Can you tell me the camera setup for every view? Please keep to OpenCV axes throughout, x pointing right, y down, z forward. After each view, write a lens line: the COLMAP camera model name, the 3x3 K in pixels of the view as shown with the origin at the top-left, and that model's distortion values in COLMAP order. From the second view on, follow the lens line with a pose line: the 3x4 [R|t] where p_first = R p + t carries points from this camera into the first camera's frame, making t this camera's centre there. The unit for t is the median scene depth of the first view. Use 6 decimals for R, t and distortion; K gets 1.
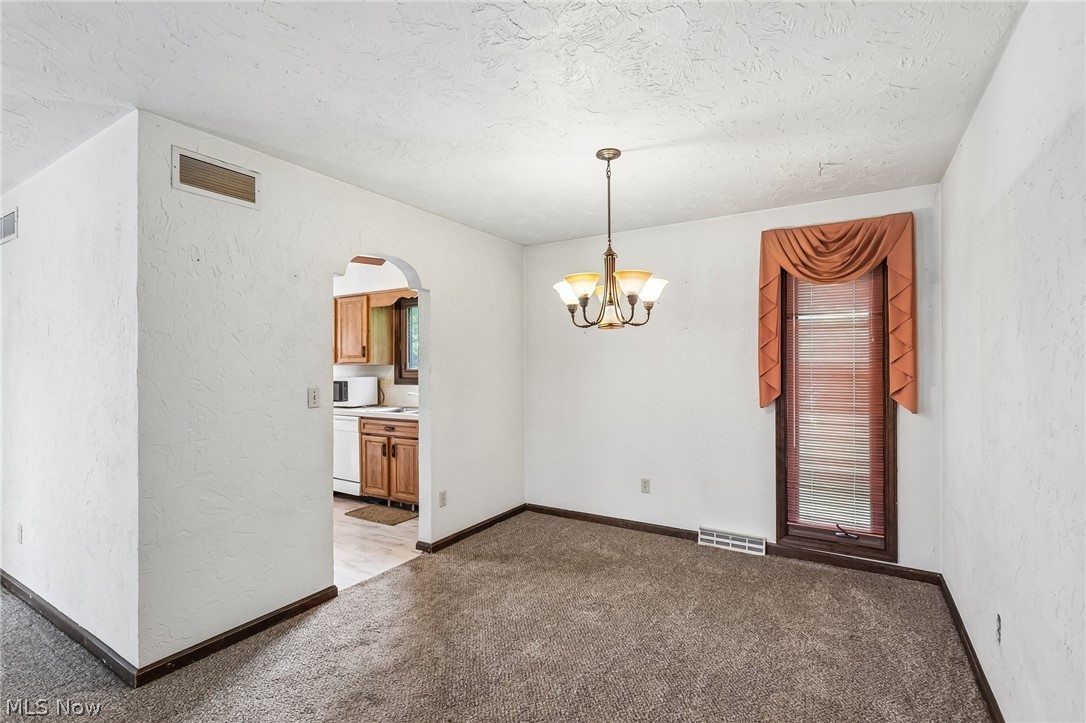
lens RADIAL K [[506.8, 0, 542.8], [0, 506.8, 362.9], [0, 0, 1]] dist [-0.002189, 0.001484]
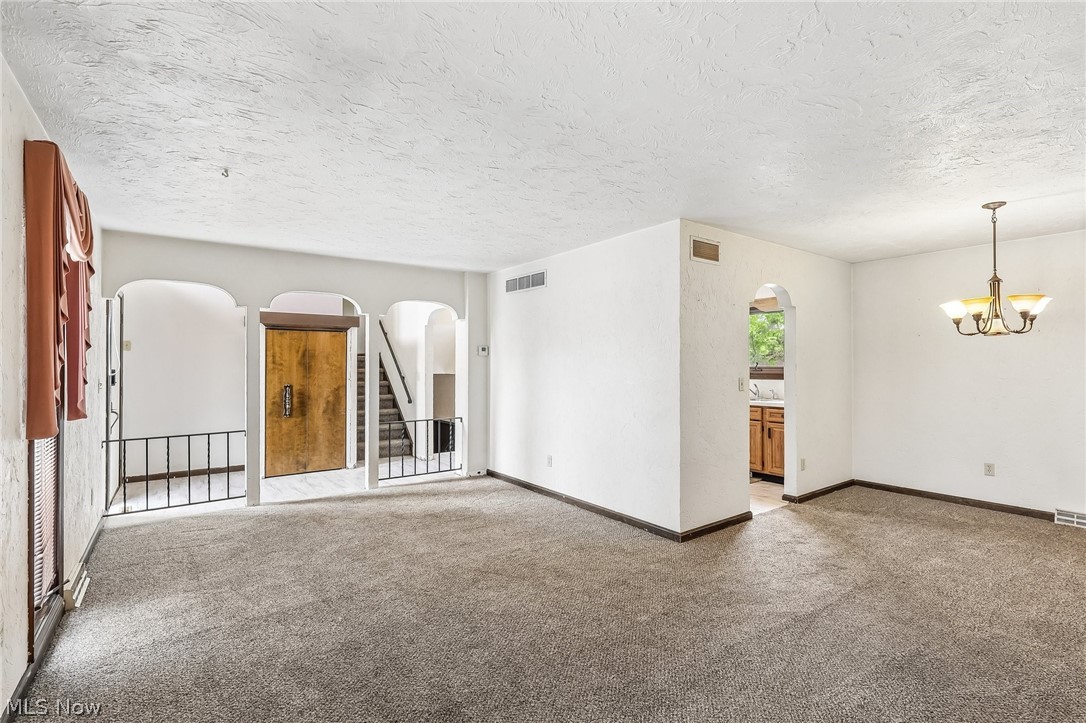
lens RADIAL K [[506.8, 0, 541.6], [0, 506.8, 361.2], [0, 0, 1]] dist [-0.002189, 0.001484]
pose [[0.926488, 0.002283, -0.376318, -0.456933], [-0.002440, 0.999997, 0.000062, 0.000760], [0.376317, 0.000861, 0.926490, -0.659209]]
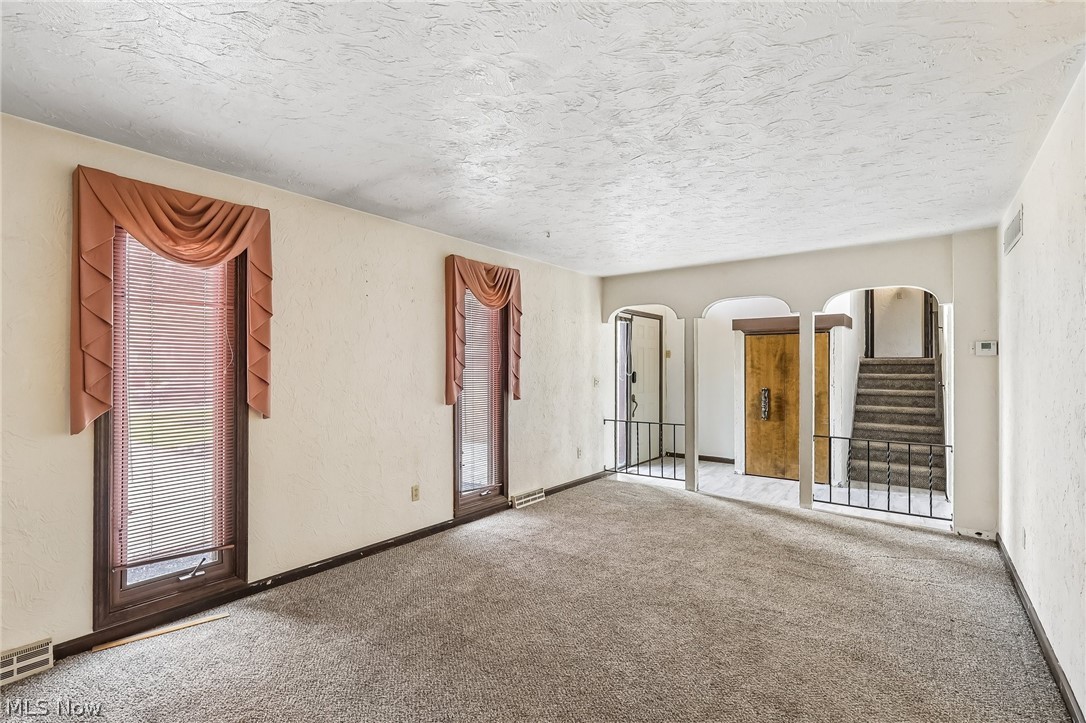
lens RADIAL K [[506.8, 0, 527.9], [0, 506.8, 365.0], [0, 0, 1]] dist [-0.002189, 0.001484]
pose [[-0.108573, -0.000480, -0.994088, 0.047309], [0.003082, 0.999995, -0.000820, 0.001134], [0.994084, -0.003153, -0.108571, 0.166335]]
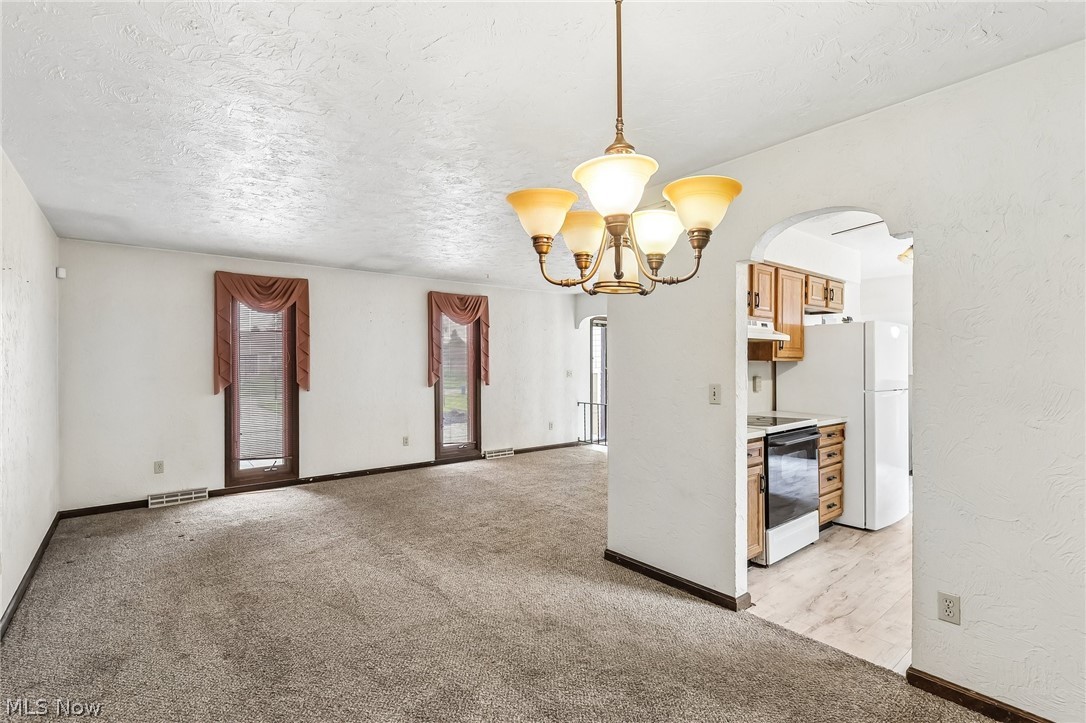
lens RADIAL K [[506.8, 0, 545.2], [0, 506.8, 362.7], [0, 0, 1]] dist [-0.002189, 0.001484]
pose [[-0.332636, 0.005205, -0.943041, 0.626861], [0.007512, 0.999968, 0.002870, 0.001380], [0.943025, -0.006130, -0.332664, 1.066161]]
